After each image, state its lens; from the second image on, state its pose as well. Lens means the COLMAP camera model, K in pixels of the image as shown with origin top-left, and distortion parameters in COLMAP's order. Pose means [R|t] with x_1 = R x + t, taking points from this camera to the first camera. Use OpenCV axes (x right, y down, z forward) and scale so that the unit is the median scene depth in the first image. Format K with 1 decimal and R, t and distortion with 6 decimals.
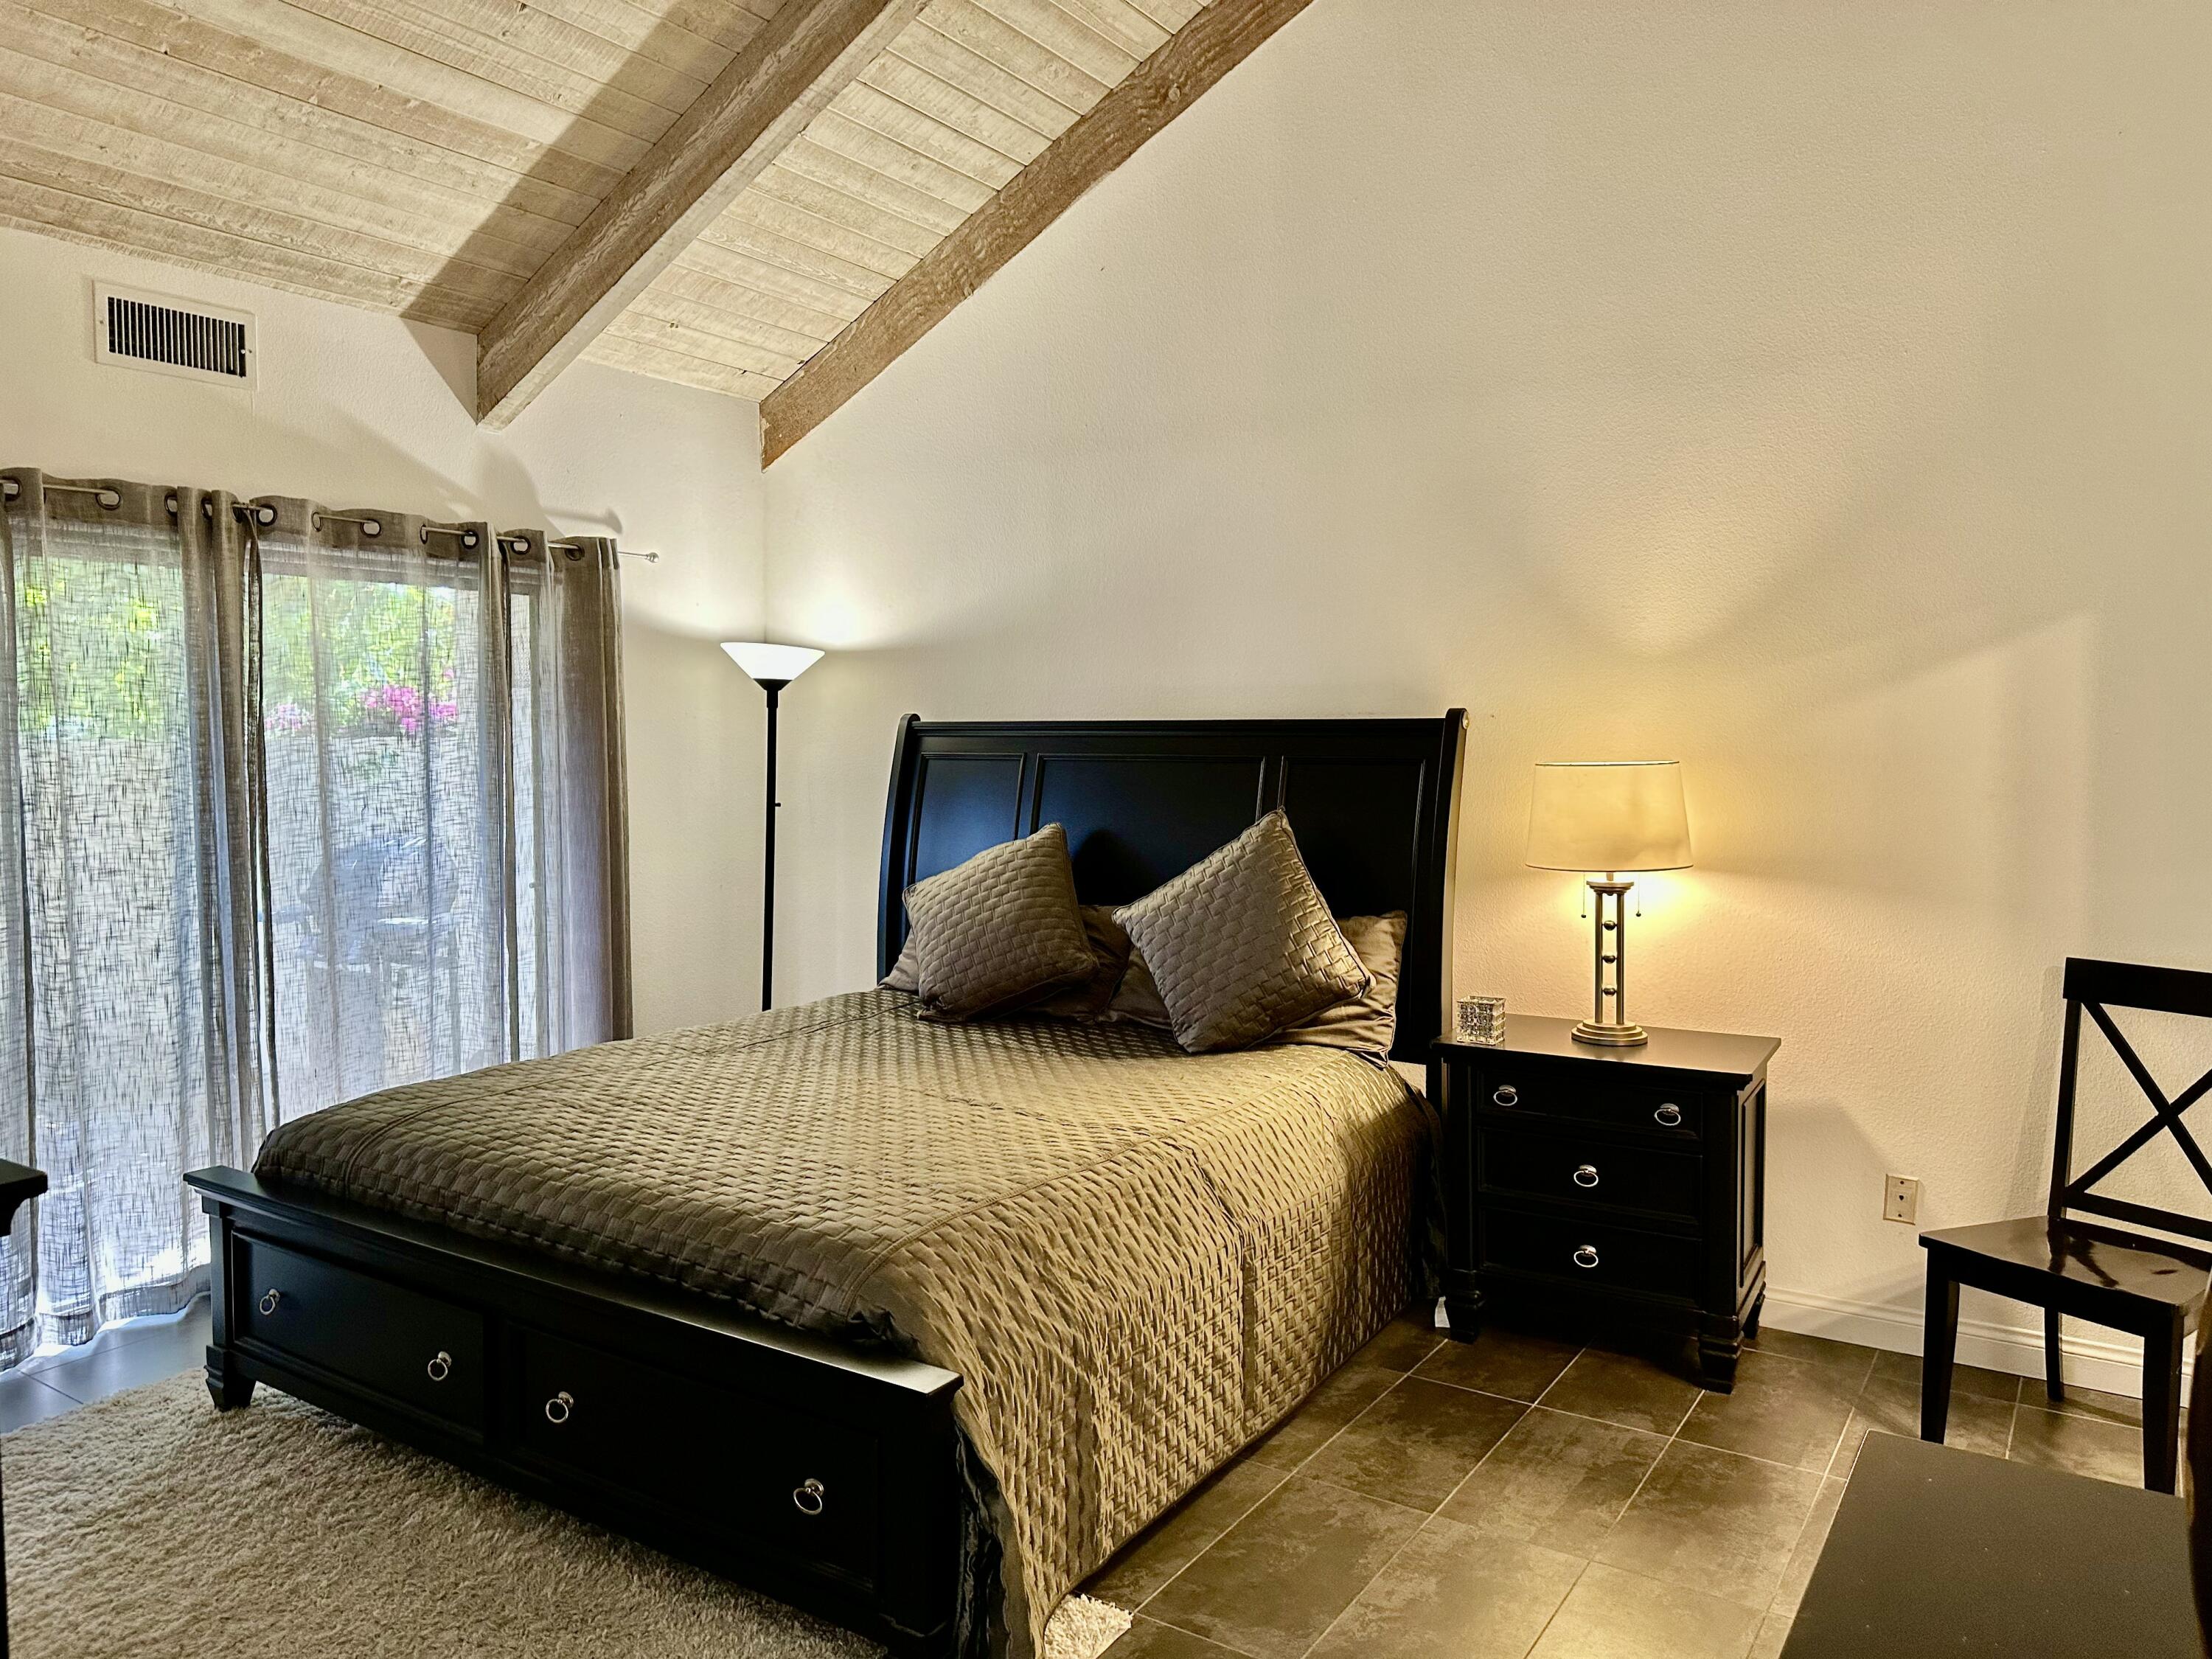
lens RADIAL K [[1555.7, 0, 1106.6], [0, 1555.7, 838.1], [0, 0, 1]] dist [0.046153, -0.063110]
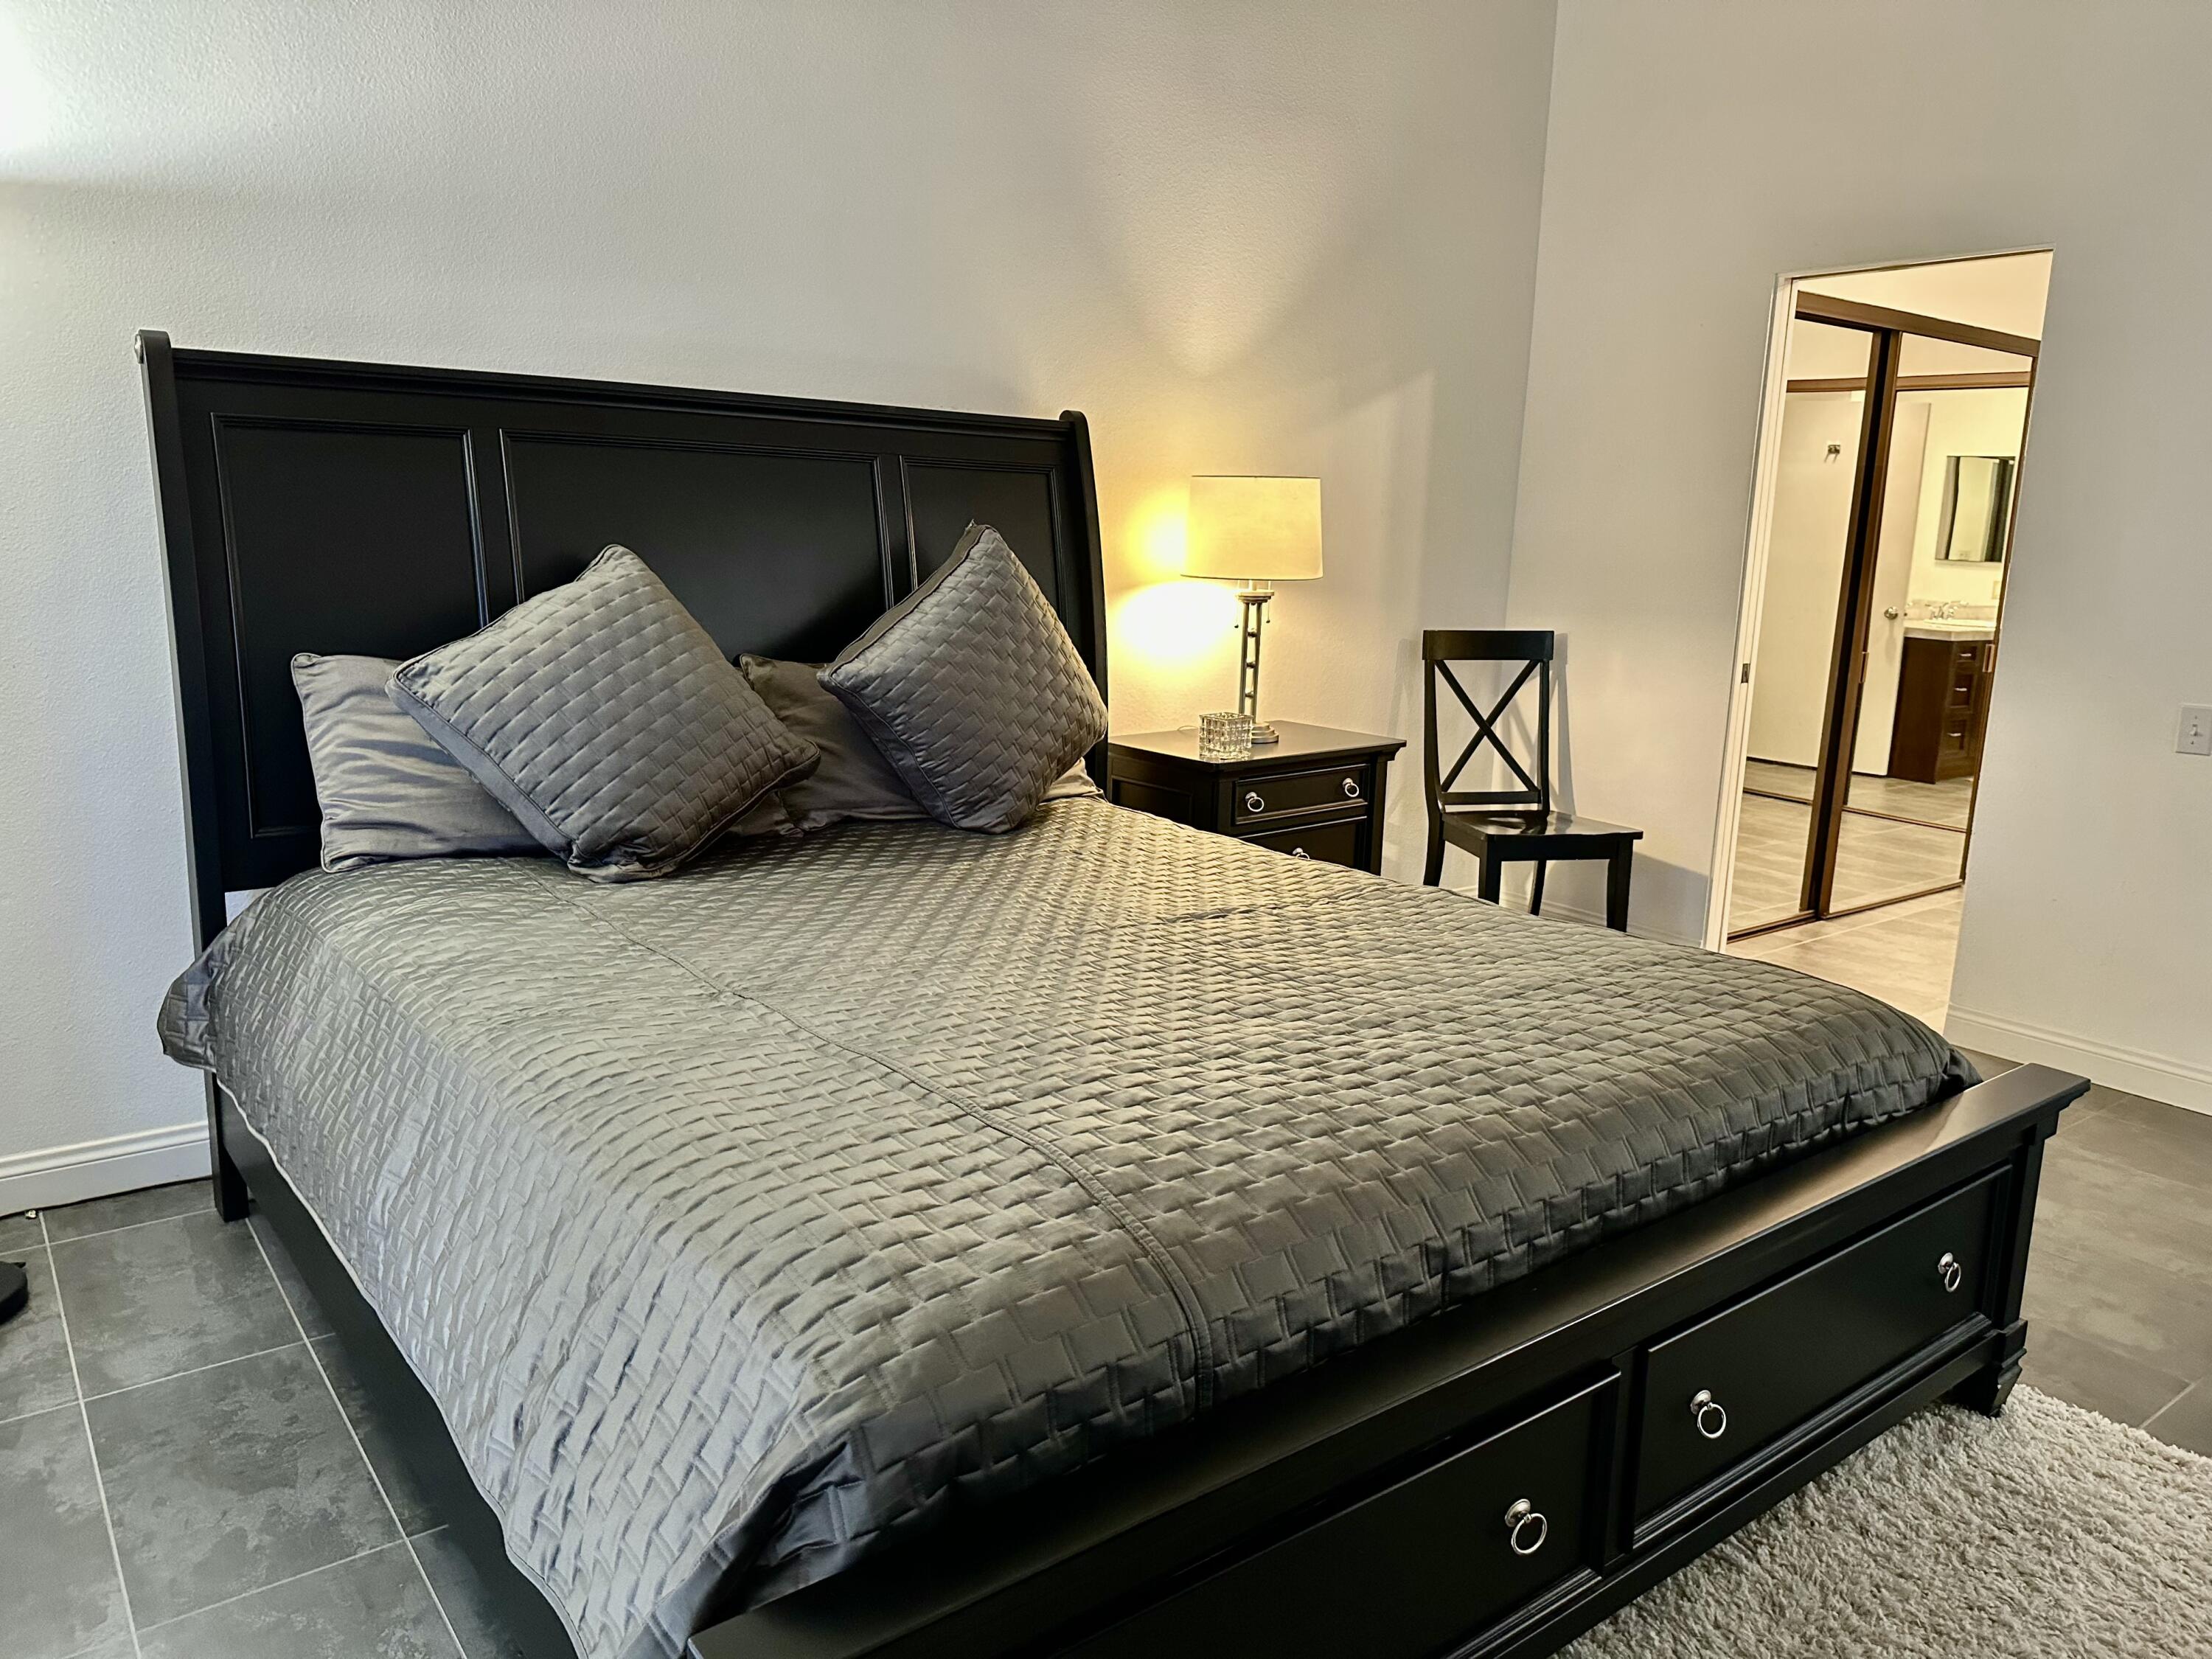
lens RADIAL K [[1555.7, 0, 1106.6], [0, 1555.7, 838.1], [0, 0, 1]] dist [0.046153, -0.063110]
pose [[0.292890, -0.193203, 0.936423, -0.782071], [0.026112, 0.980623, 0.194155, -0.018015], [-0.955789, -0.032414, 0.292260, 0.837960]]
